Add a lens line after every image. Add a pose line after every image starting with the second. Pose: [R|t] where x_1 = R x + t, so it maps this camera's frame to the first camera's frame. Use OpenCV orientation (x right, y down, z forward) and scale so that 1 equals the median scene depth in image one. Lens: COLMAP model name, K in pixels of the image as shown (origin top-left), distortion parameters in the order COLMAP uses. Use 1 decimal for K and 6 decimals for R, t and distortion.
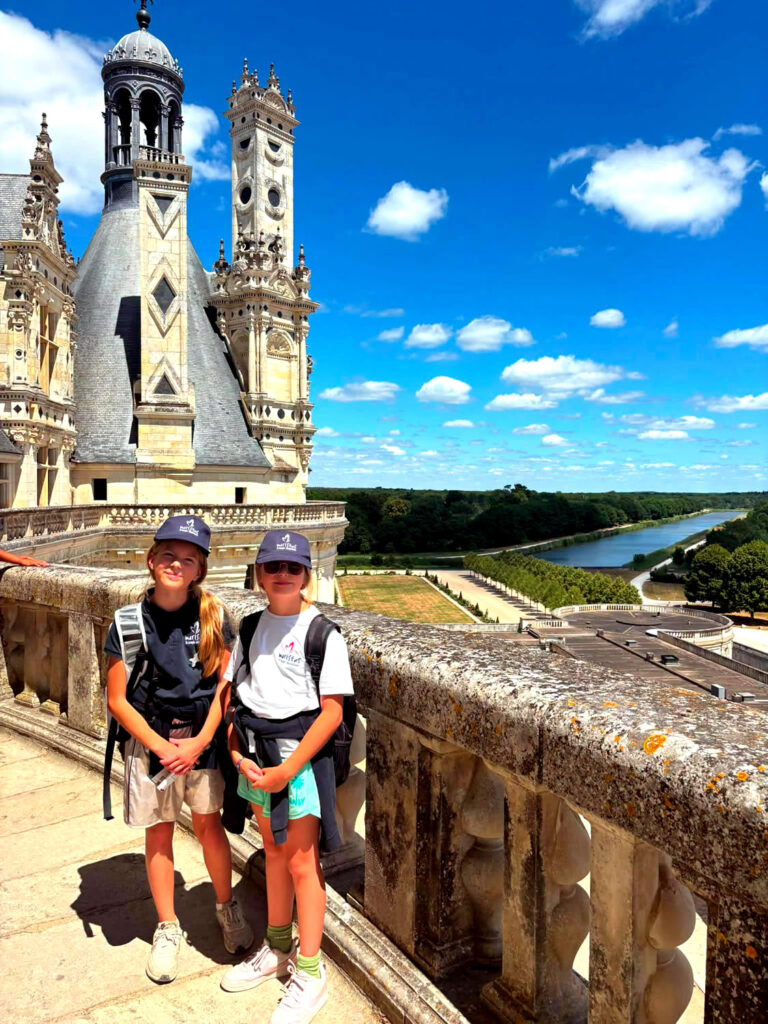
lens RADIAL K [[779.3, 0, 395.2], [0, 779.3, 519.1], [0, 0, 1]] dist [0.022225, -0.013002]
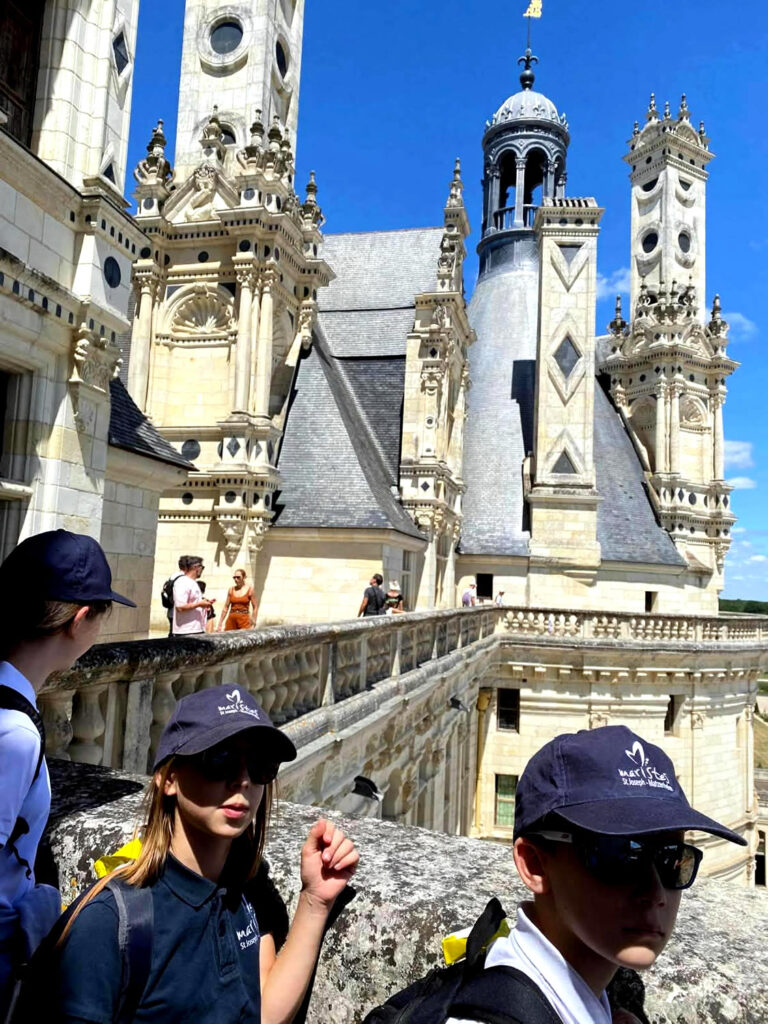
lens RADIAL K [[779.3, 0, 378.4], [0, 779.3, 504.4], [0, 0, 1]] dist [0.022225, -0.013002]
pose [[0.939891, 0.004925, -0.341440, -0.182136], [-0.053803, 0.989542, -0.133832, -0.006903], [0.337210, 0.144158, 0.930327, 0.162515]]
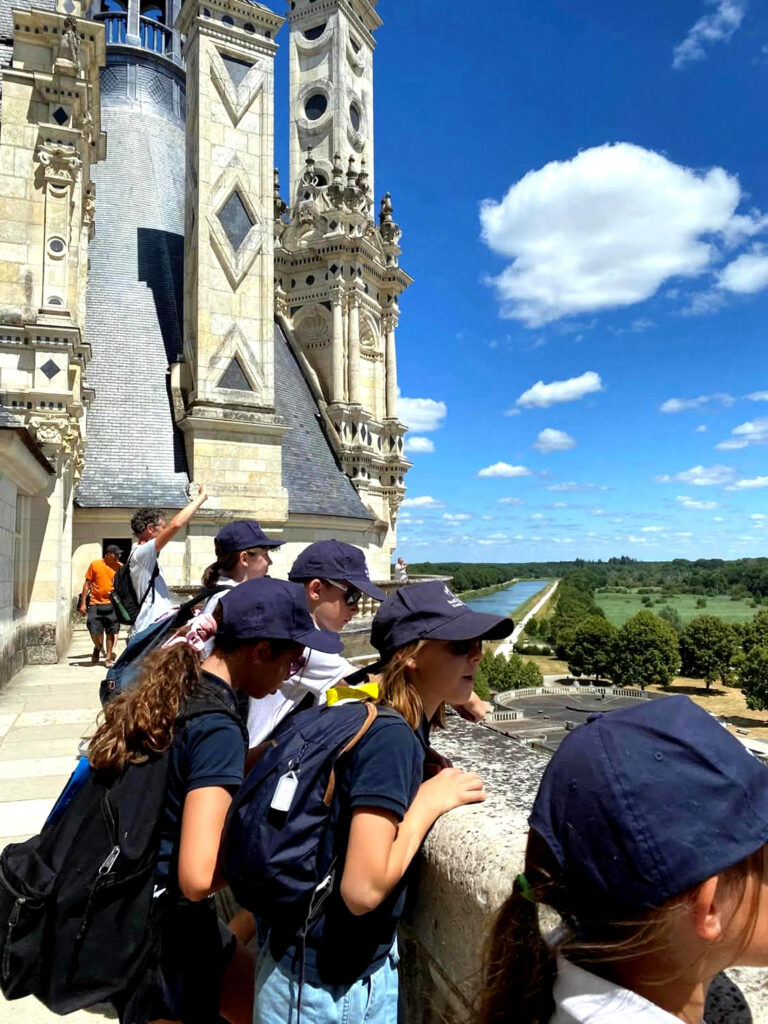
lens RADIAL K [[779.3, 0, 385.6], [0, 779.3, 507.1], [0, 0, 1]] dist [0.022225, -0.013002]
pose [[0.970081, 0.007290, 0.242674, -0.299003], [0.019020, 0.994195, -0.105896, -0.012057], [-0.242037, 0.107343, 0.964311, 0.402923]]
